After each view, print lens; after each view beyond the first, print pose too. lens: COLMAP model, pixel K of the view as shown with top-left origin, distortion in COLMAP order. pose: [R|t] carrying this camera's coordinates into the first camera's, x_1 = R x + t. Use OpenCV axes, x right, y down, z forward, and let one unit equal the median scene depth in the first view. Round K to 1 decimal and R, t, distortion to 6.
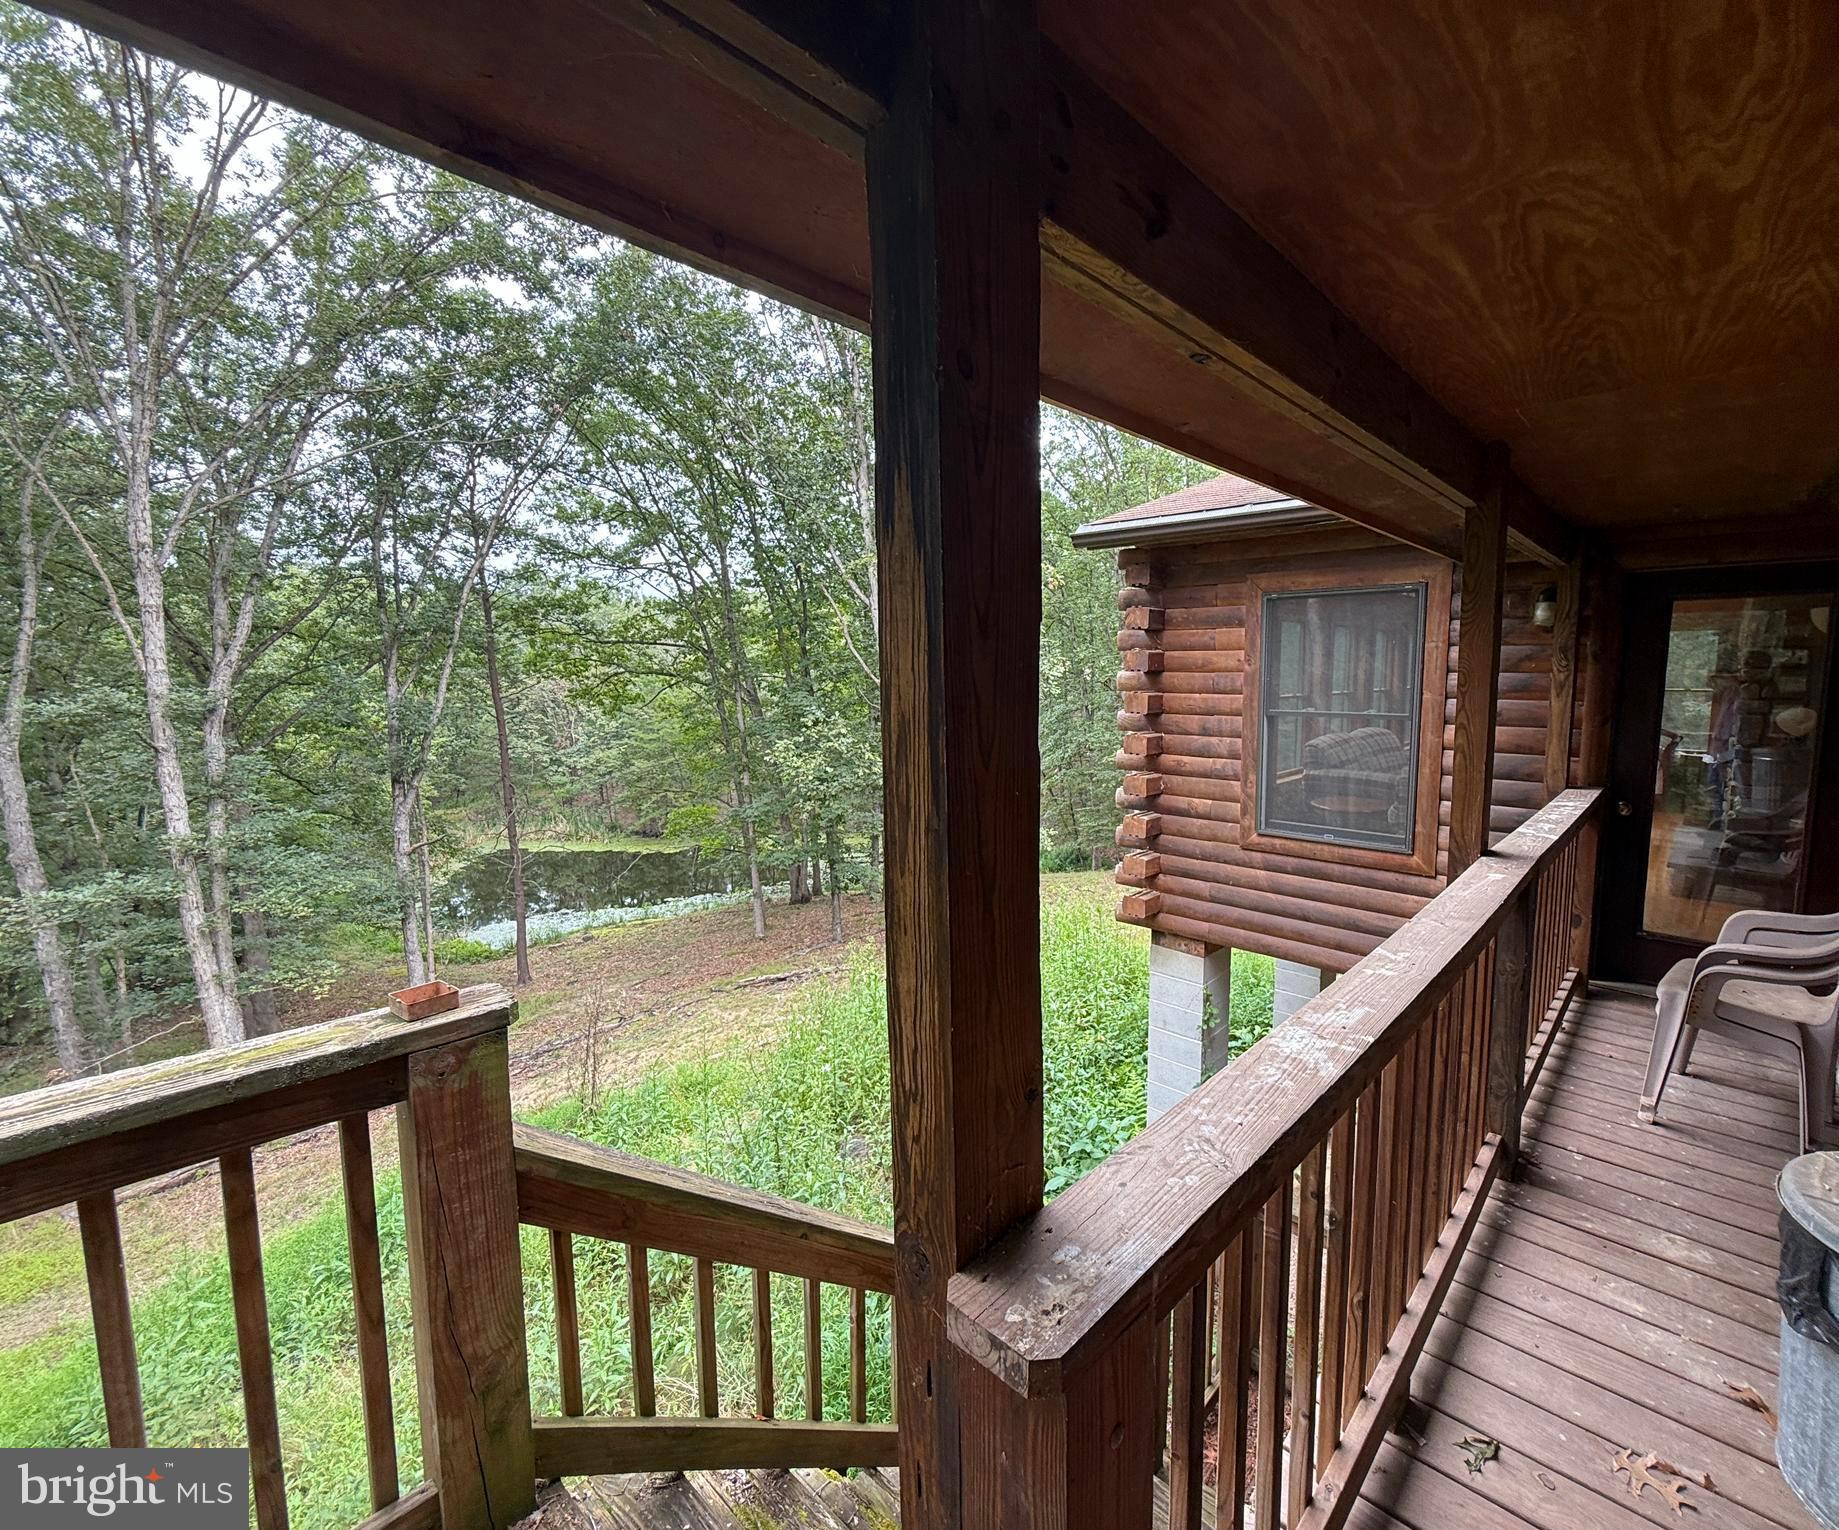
lens RADIAL K [[847.6, 0, 919.5], [0, 847.6, 765.0], [0, 0, 1]] dist [0.001585, -0.000137]
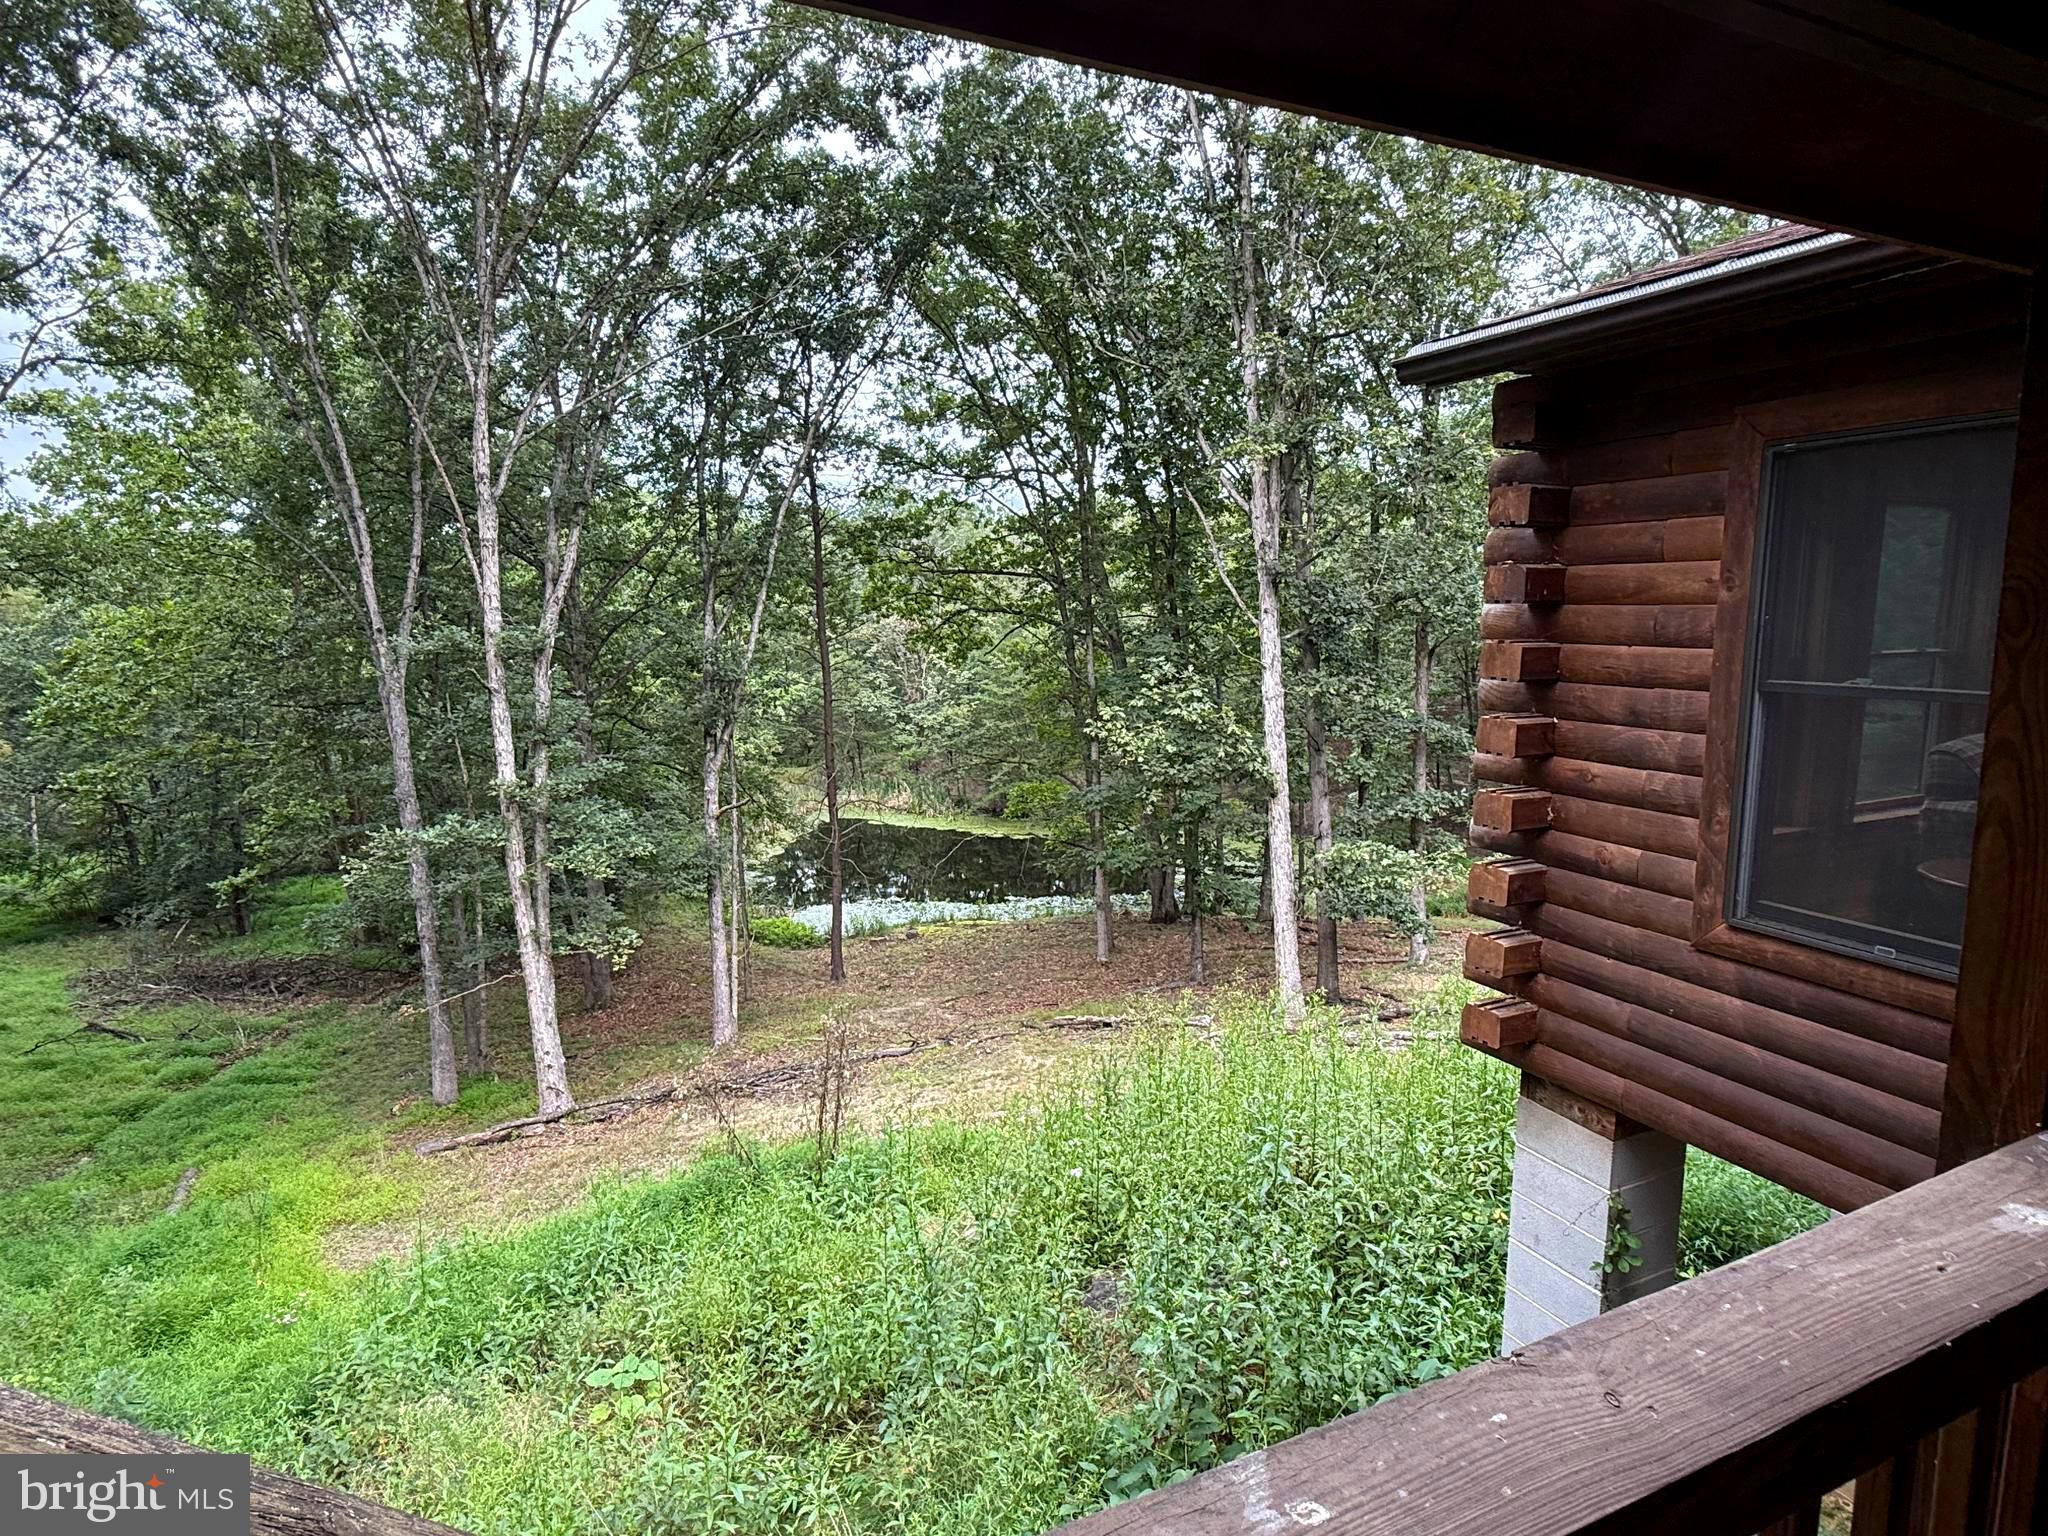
lens RADIAL K [[1063.3, 0, 1020.1], [0, 1063.3, 759.2], [0, 0, 1]] dist [-0.000091, 0.000522]
pose [[0.919501, 0.054063, -0.389352, 0.106457], [-0.042743, 0.998375, 0.037685, -0.009826], [0.390757, -0.018010, 0.920318, 0.107413]]
